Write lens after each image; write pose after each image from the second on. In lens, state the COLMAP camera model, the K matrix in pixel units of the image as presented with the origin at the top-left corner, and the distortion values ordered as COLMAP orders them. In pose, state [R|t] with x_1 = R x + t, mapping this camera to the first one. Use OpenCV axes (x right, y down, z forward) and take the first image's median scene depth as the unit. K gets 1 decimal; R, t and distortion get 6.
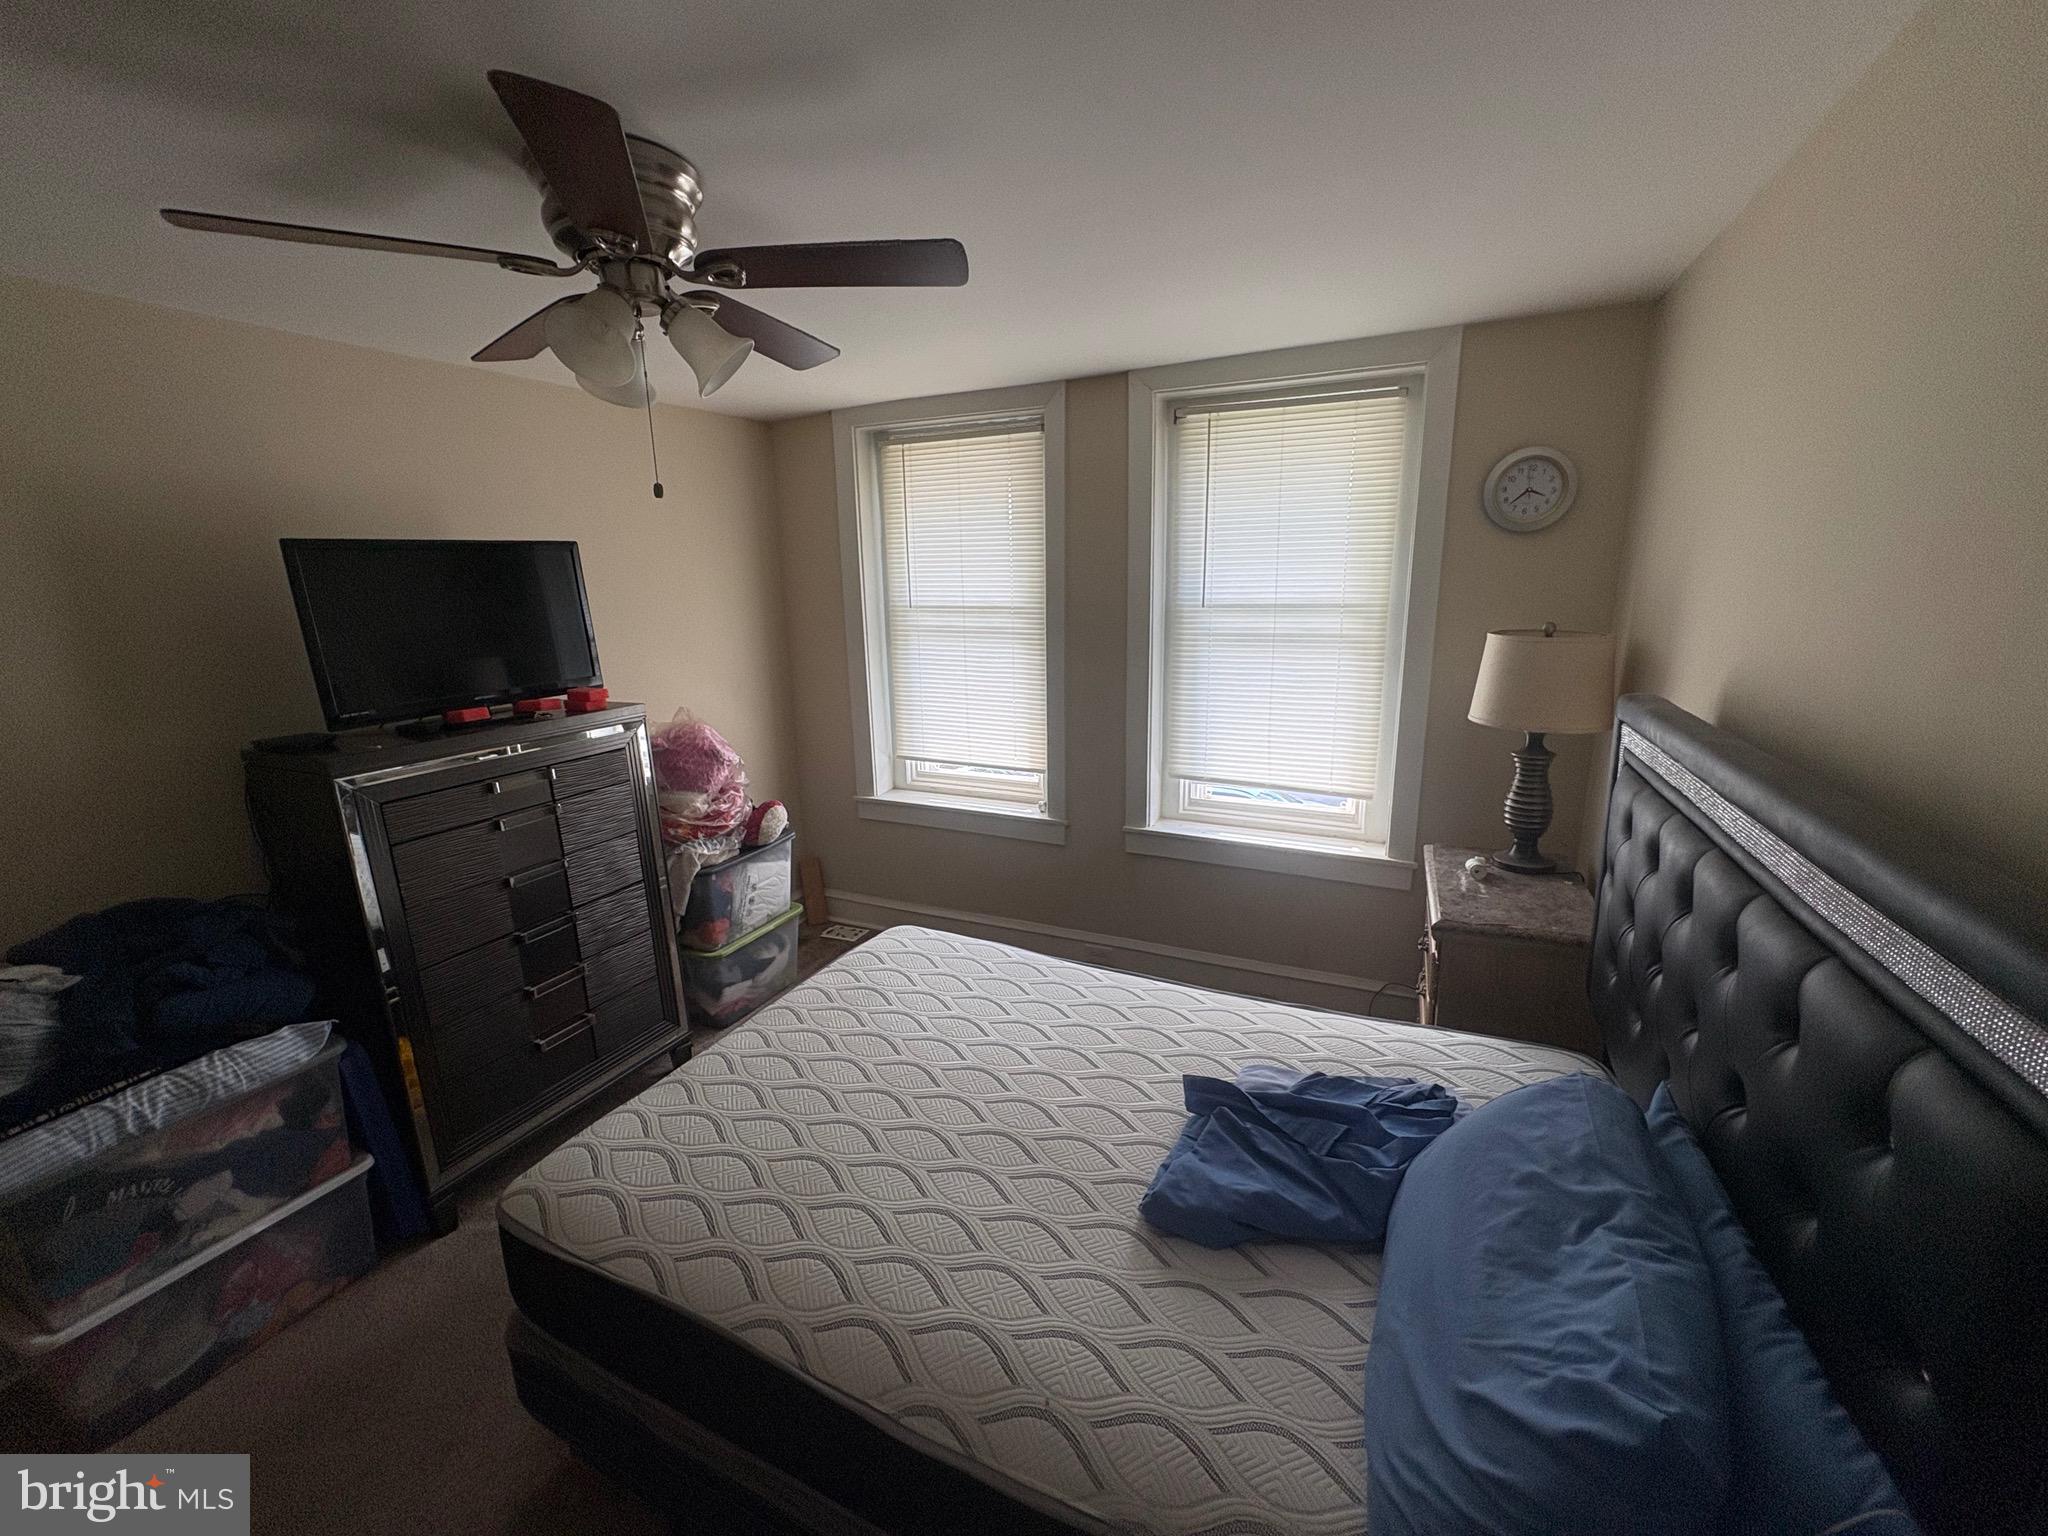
lens RADIAL K [[815.3, 0, 1020.8], [0, 815.3, 764.1], [0, 0, 1]] dist [0.000559, 0.000089]
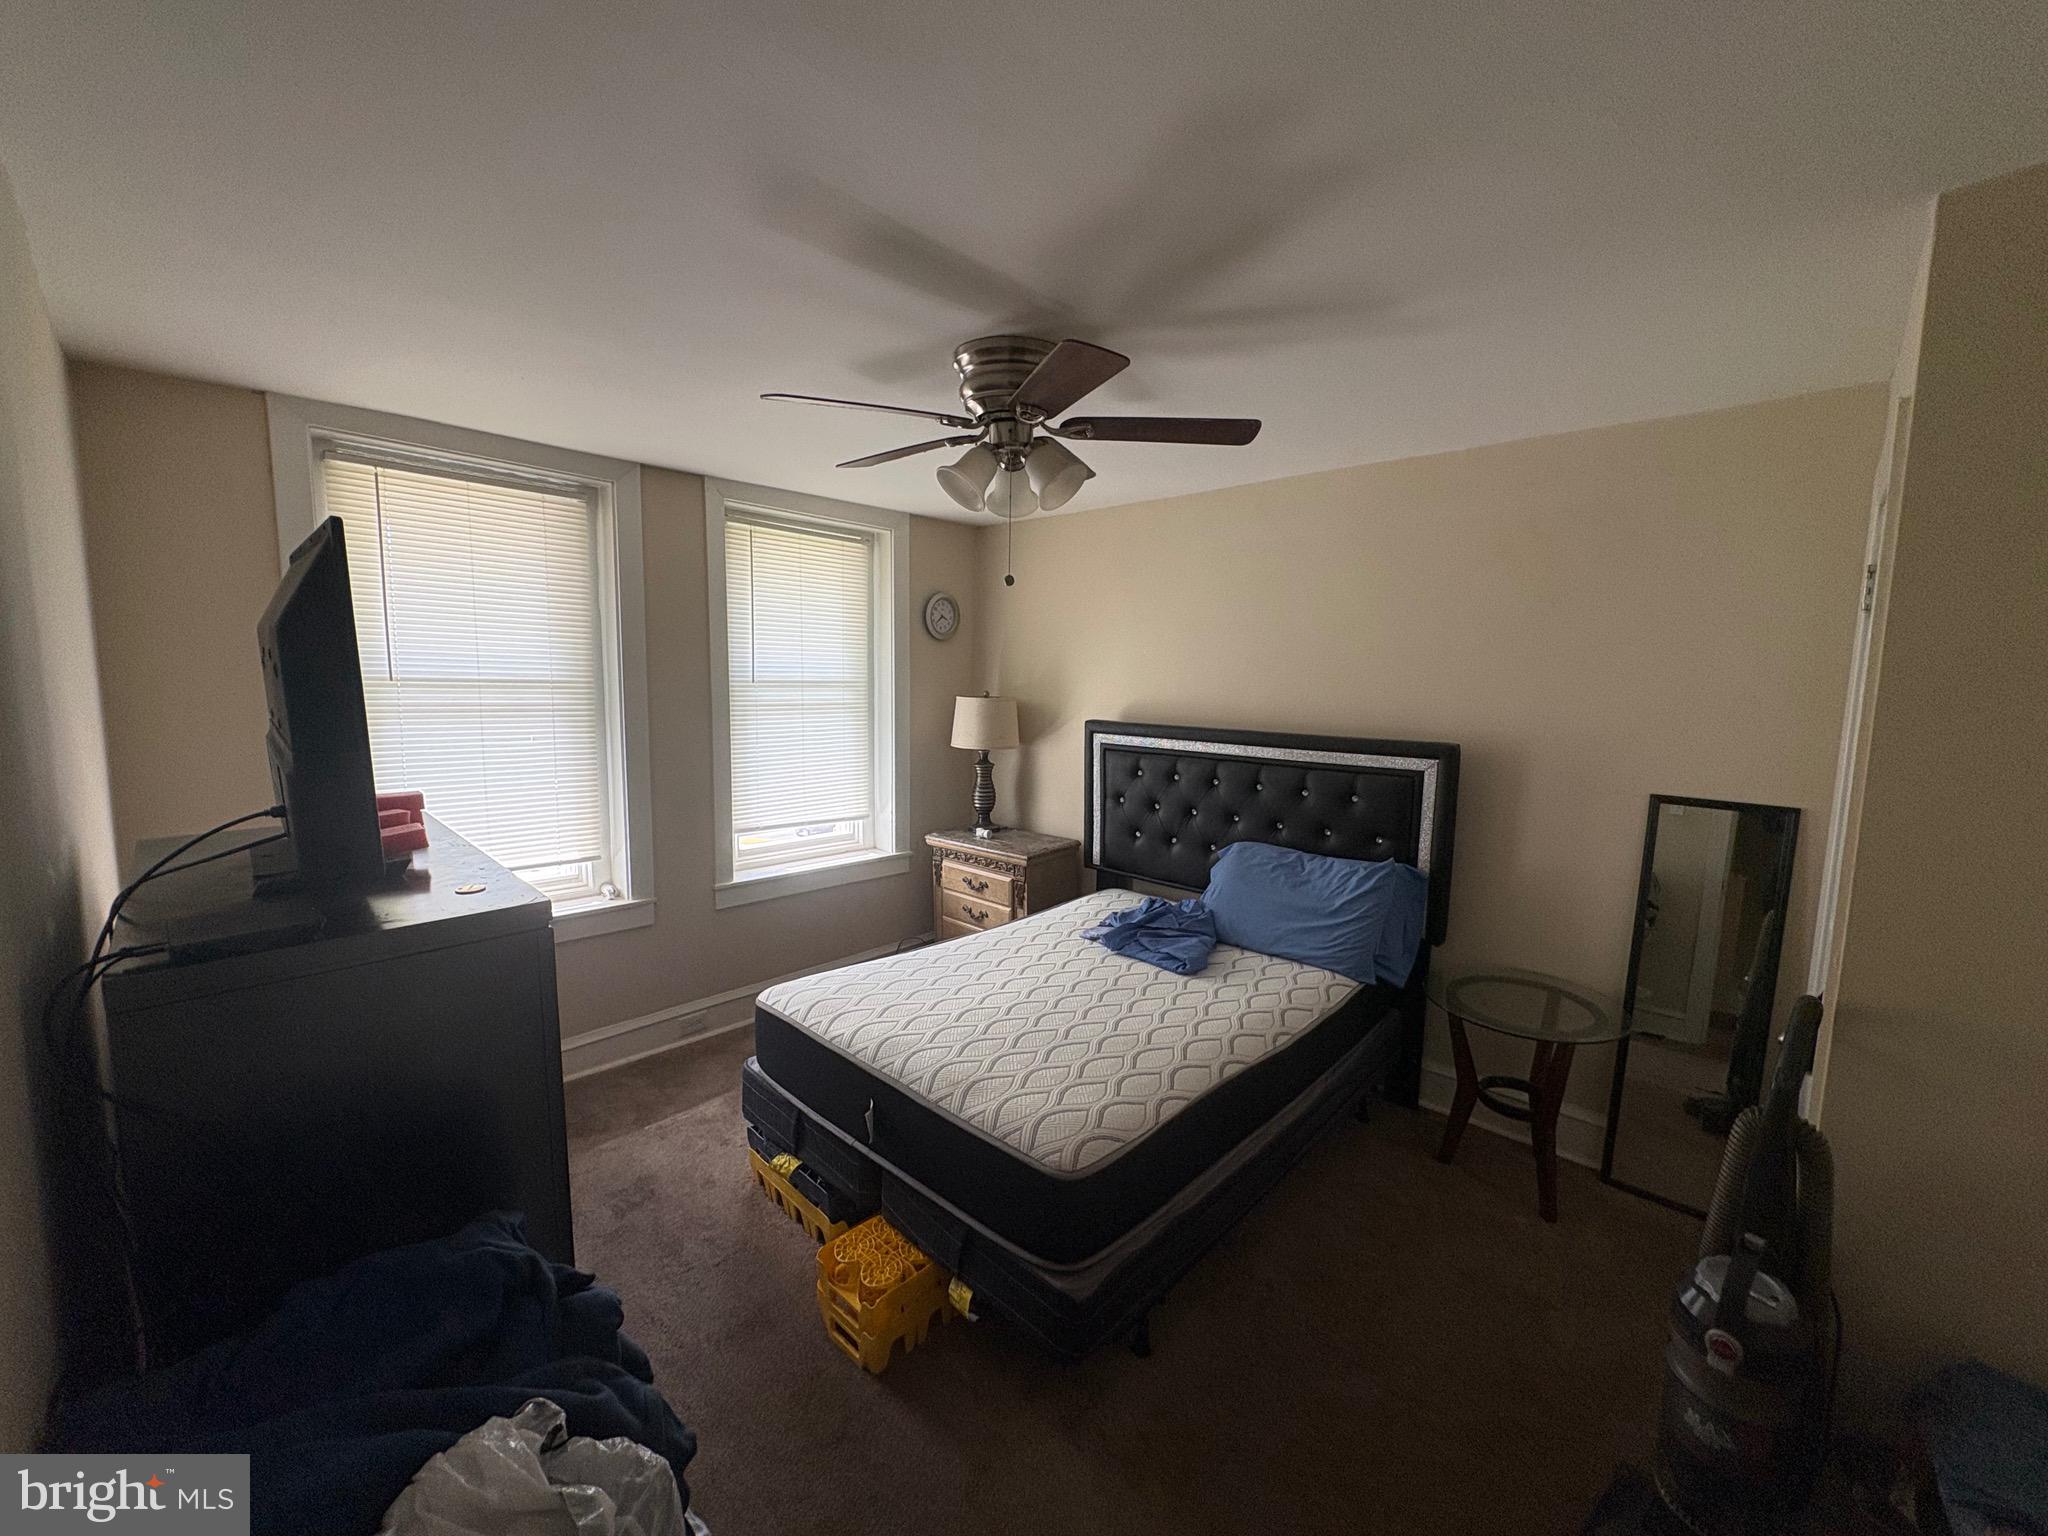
lens RADIAL K [[815.3, 0, 1020.8], [0, 815.3, 764.1], [0, 0, 1]] dist [0.000559, 0.000089]
pose [[0.313285, -0.083370, 0.945992, -0.852798], [0.185241, 0.982369, 0.025229, -0.036339], [-0.931417, 0.167333, 0.323205, 0.298488]]
